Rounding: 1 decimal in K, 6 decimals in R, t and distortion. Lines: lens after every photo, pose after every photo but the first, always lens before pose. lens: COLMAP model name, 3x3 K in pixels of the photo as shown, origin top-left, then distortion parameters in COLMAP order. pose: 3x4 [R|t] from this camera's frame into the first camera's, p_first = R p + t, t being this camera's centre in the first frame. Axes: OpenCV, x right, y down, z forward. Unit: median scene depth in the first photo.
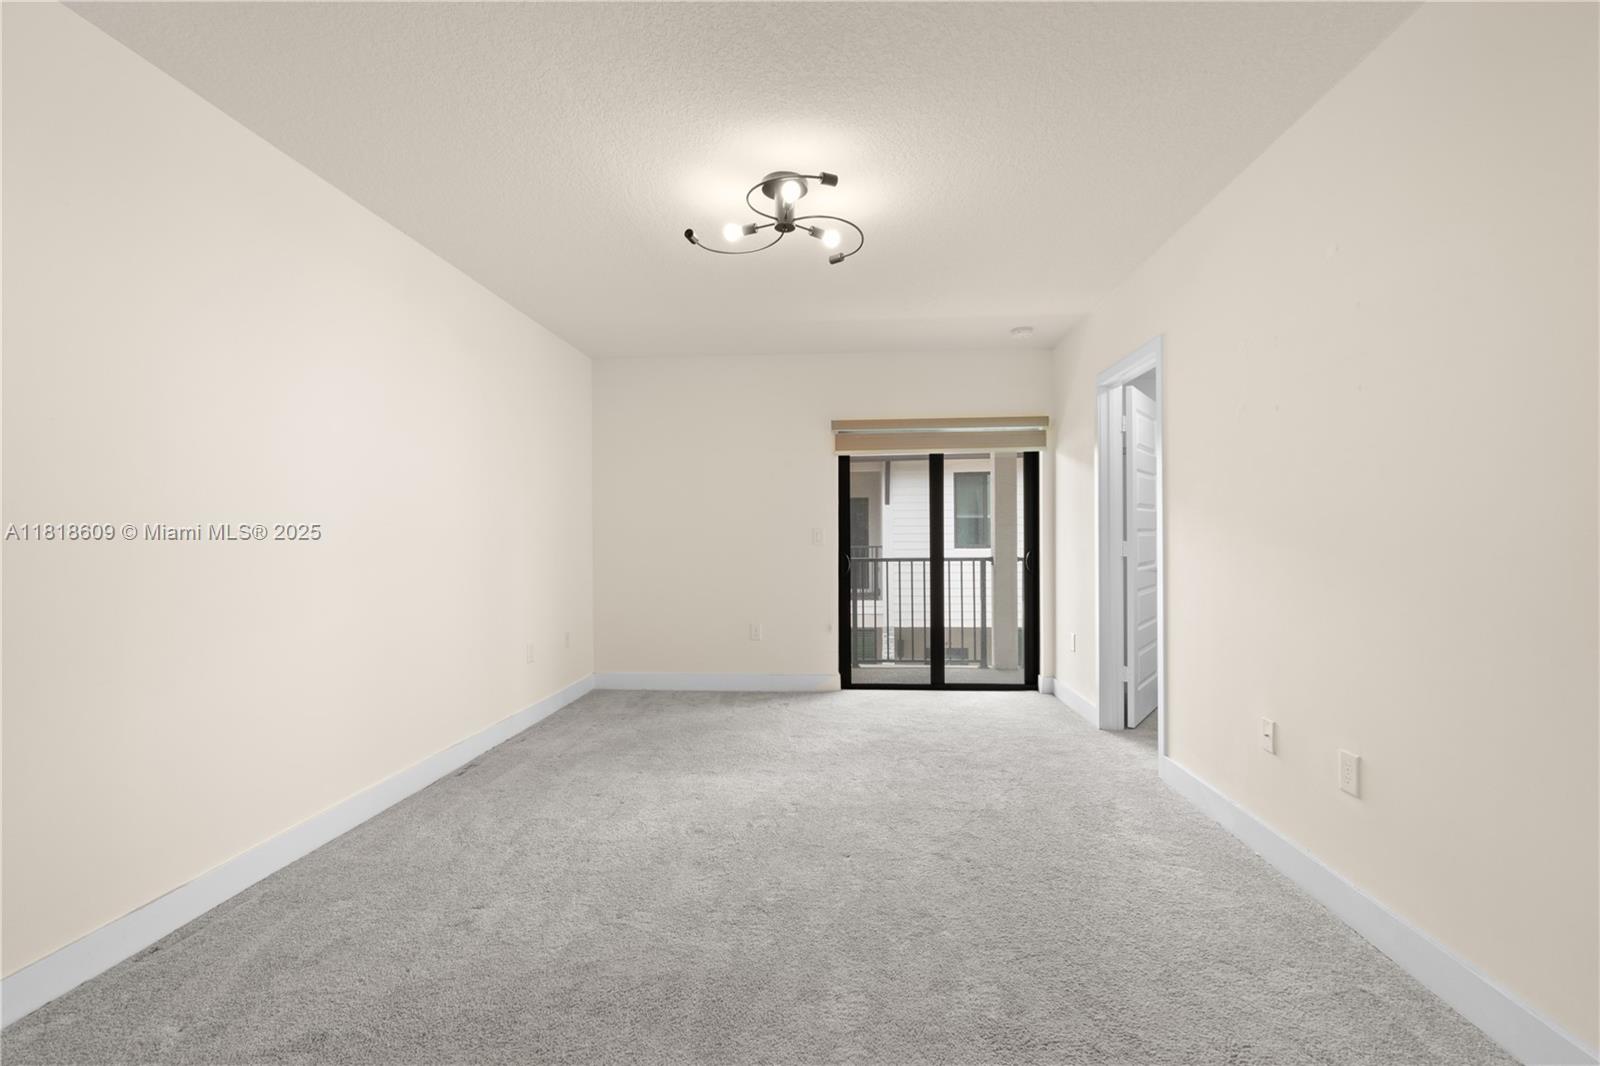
lens RADIAL K [[680.3, 0, 800.0], [0, 680.3, 533.0], [0, 0, 1]] dist [-0.001252, -0.000194]
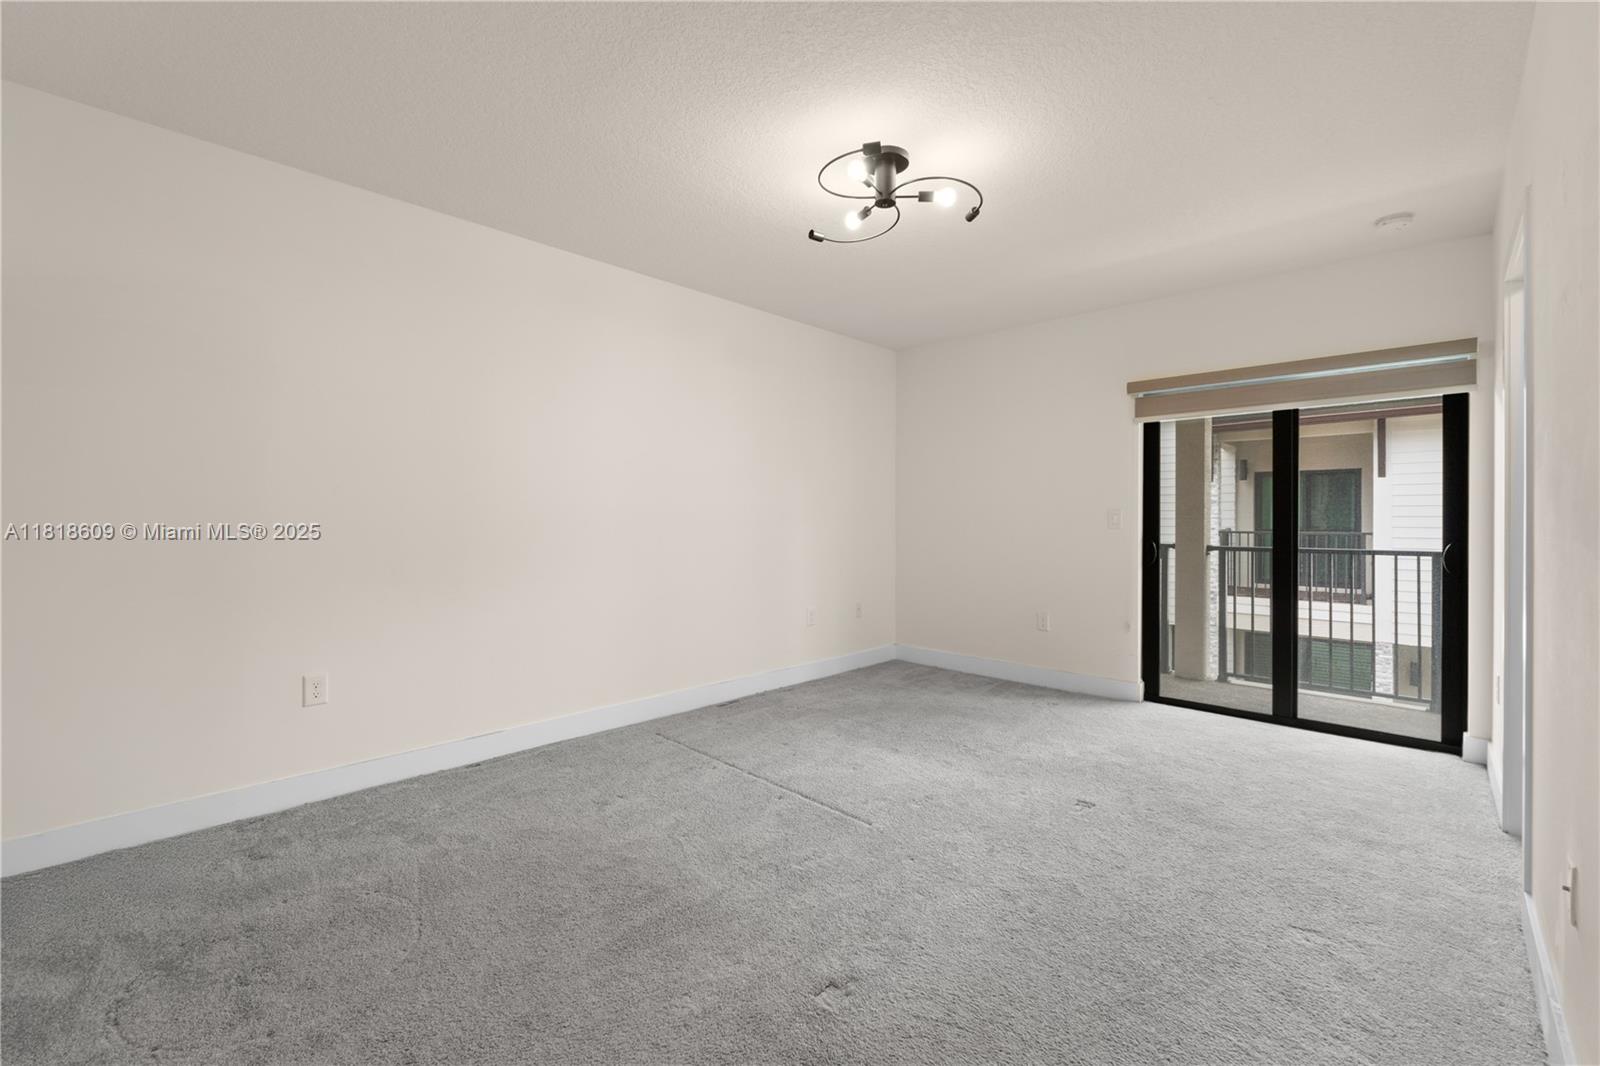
lens RADIAL K [[669.9, 0, 800.6], [0, 669.9, 514.1], [0, 0, 1]] dist [-0.002741, -0.000505]
pose [[0.771128, 0.004181, -0.636666, 0.276531], [-0.003970, 0.999991, 0.001758, -0.000775], [0.636668, 0.001172, 0.771137, 0.097829]]
